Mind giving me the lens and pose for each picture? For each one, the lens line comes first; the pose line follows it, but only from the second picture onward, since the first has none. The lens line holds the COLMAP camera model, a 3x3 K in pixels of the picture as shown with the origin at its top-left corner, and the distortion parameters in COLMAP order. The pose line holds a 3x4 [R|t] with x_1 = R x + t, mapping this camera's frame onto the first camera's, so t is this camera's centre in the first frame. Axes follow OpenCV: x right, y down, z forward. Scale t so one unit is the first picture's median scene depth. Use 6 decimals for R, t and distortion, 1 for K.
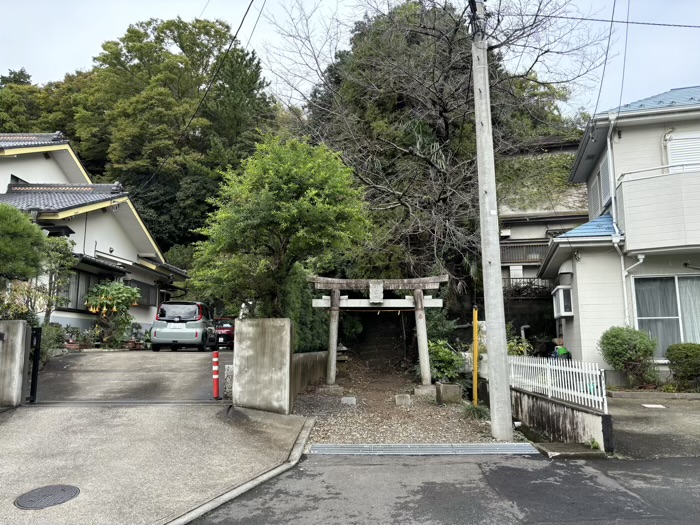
lens RADIAL K [[525.5, 0, 356.2], [0, 525.5, 264.0], [0, 0, 1]] dist [0.083832, -0.113157]
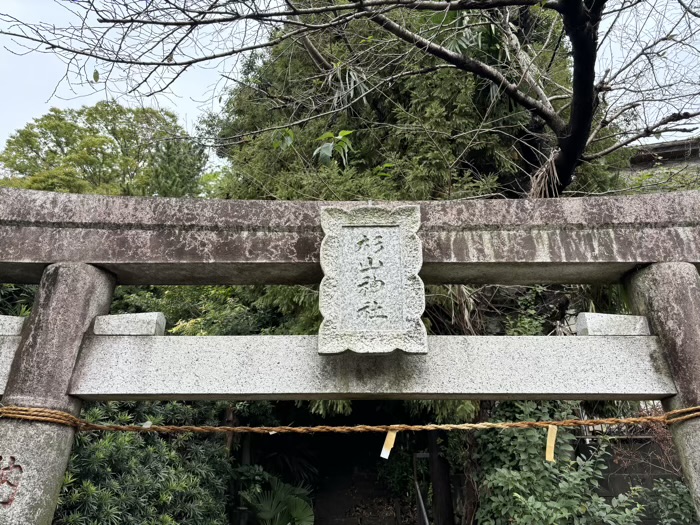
lens RADIAL K [[525.5, 0, 356.2], [0, 525.5, 264.0], [0, 0, 1]] dist [0.083832, -0.113157]
pose [[0.998425, 0.018956, 0.052806, 0.027266], [-0.002718, 0.956429, -0.291952, 0.088450], [-0.056040, 0.291349, 0.954974, 0.862230]]
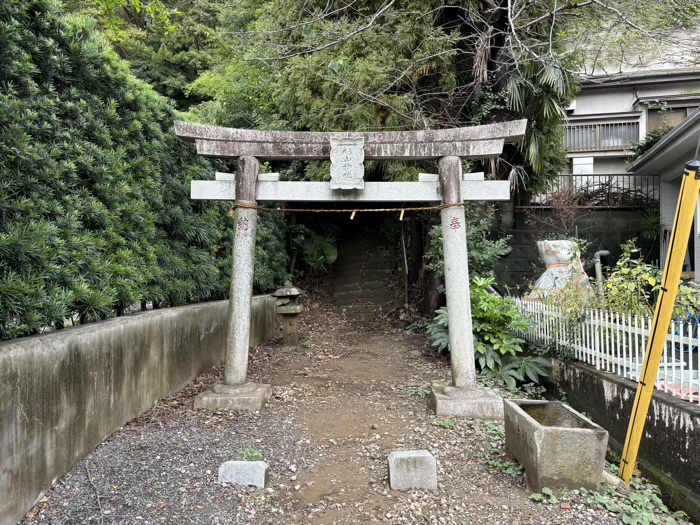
lens RADIAL K [[525.5, 0, 356.2], [0, 525.5, 264.0], [0, 0, 1]] dist [0.083832, -0.113157]
pose [[0.999940, 0.005296, 0.009573, 0.041371], [-0.006528, 0.991009, 0.133639, 0.075460], [-0.008779, -0.133694, 0.990984, 0.581666]]
